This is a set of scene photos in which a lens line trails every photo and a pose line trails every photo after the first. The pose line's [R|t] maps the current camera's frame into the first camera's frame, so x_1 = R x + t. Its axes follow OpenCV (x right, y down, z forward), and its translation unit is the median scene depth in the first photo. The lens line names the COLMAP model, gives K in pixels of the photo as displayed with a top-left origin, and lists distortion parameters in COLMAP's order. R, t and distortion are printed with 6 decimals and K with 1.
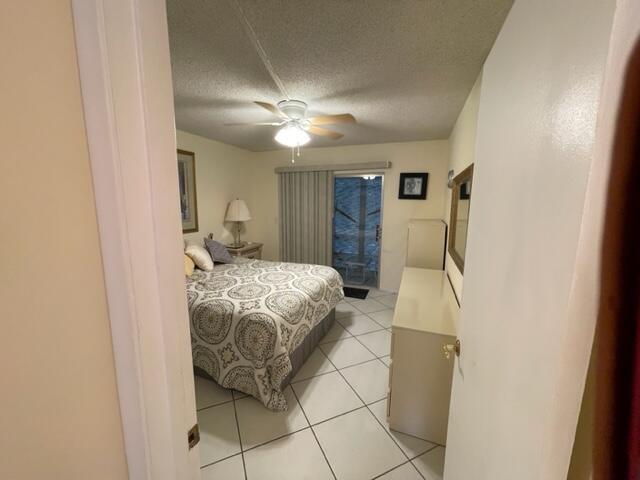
lens RADIAL K [[258.6, 0, 322.0], [0, 258.6, 237.6], [0, 0, 1]] dist [0.001488, 0.001624]
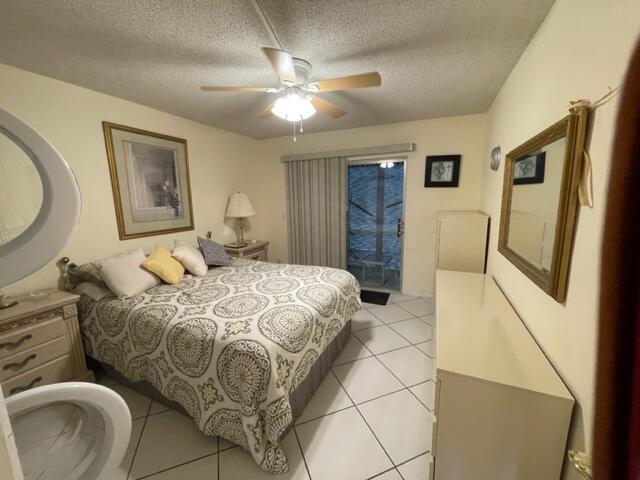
lens RADIAL K [[258.6, 0, 320.2], [0, 258.6, 236.9], [0, 0, 1]] dist [0.001488, 0.001624]
pose [[0.997768, -0.015011, -0.065065, 0.010091], [0.016067, 0.999747, 0.015747, -0.007146], [0.064812, -0.016757, 0.997757, 0.168543]]
